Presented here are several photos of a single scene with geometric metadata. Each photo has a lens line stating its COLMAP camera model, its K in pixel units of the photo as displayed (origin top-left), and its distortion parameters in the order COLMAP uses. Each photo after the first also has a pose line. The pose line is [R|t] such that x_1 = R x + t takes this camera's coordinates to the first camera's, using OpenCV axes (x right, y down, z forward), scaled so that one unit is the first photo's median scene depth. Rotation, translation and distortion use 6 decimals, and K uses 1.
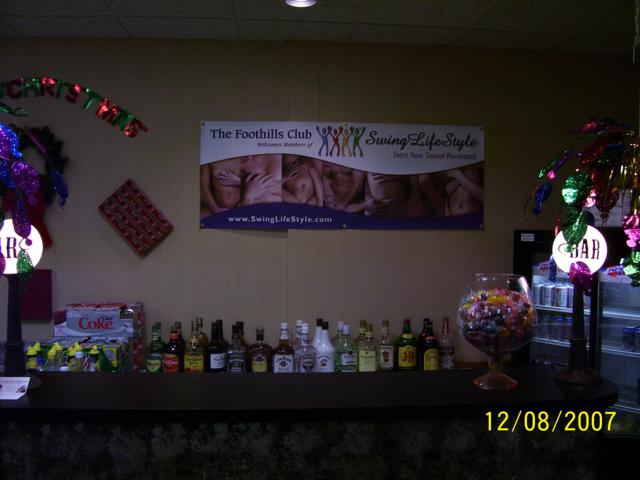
lens RADIAL K [[644.0, 0, 332.7], [0, 644.0, 239.1], [0, 0, 1]] dist [-0.187241, 0.176219]
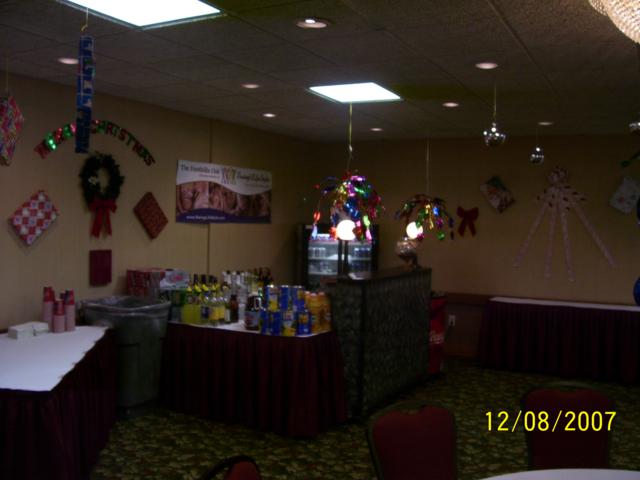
lens RADIAL K [[644.0, 0, 332.7], [0, 644.0, 239.1], [0, 0, 1]] dist [-0.187241, 0.176219]
pose [[0.541334, -0.019452, 0.840582, -1.411188], [0.006172, 0.999797, 0.019162, -0.002514], [-0.840785, -0.005185, 0.541345, -0.270958]]
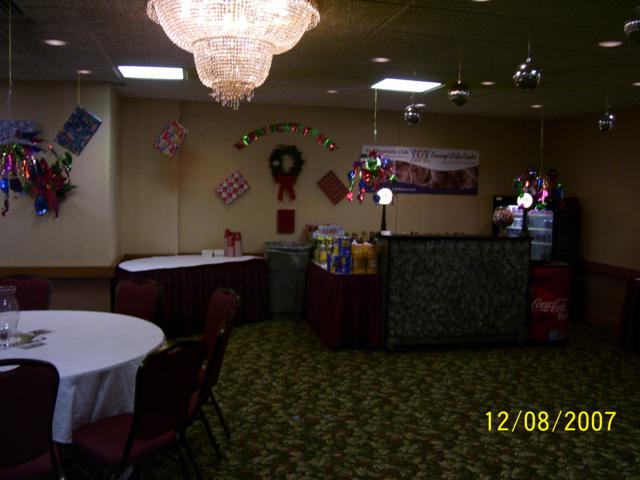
lens RADIAL K [[644.0, 0, 332.7], [0, 644.0, 239.1], [0, 0, 1]] dist [-0.187241, 0.176219]
pose [[0.992159, 0.006566, 0.124810, -0.590126], [-0.013073, 0.998593, 0.051388, 0.033014], [-0.124297, -0.052617, 0.990849, -1.268382]]
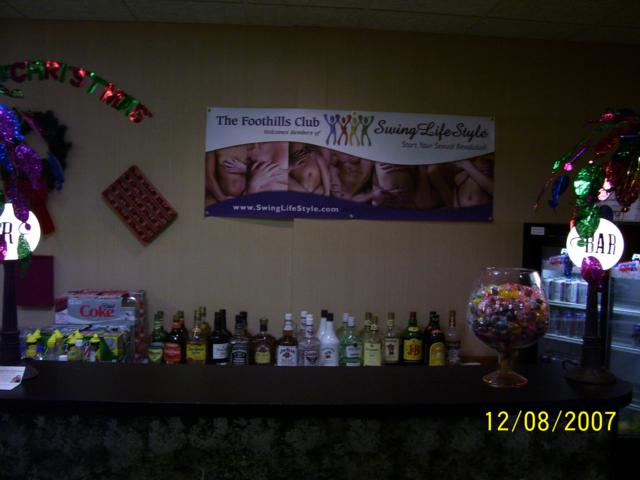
lens RADIAL K [[644.0, 0, 332.7], [0, 644.0, 239.1], [0, 0, 1]] dist [-0.187241, 0.176219]
pose [[0.999831, 0.016090, -0.008907, -0.000739], [-0.015953, 0.999757, 0.015238, 0.000204], [0.009150, -0.015093, 0.999844, 0.016404]]
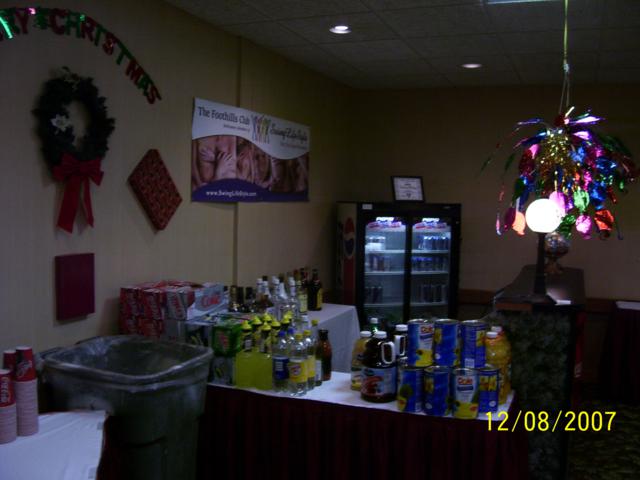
lens RADIAL K [[644.0, 0, 332.7], [0, 644.0, 239.1], [0, 0, 1]] dist [-0.187241, 0.176219]
pose [[0.448586, -0.055530, 0.892013, -1.025387], [0.010140, 0.998320, 0.057048, -0.013123], [-0.893682, -0.016546, 0.448395, 0.336819]]
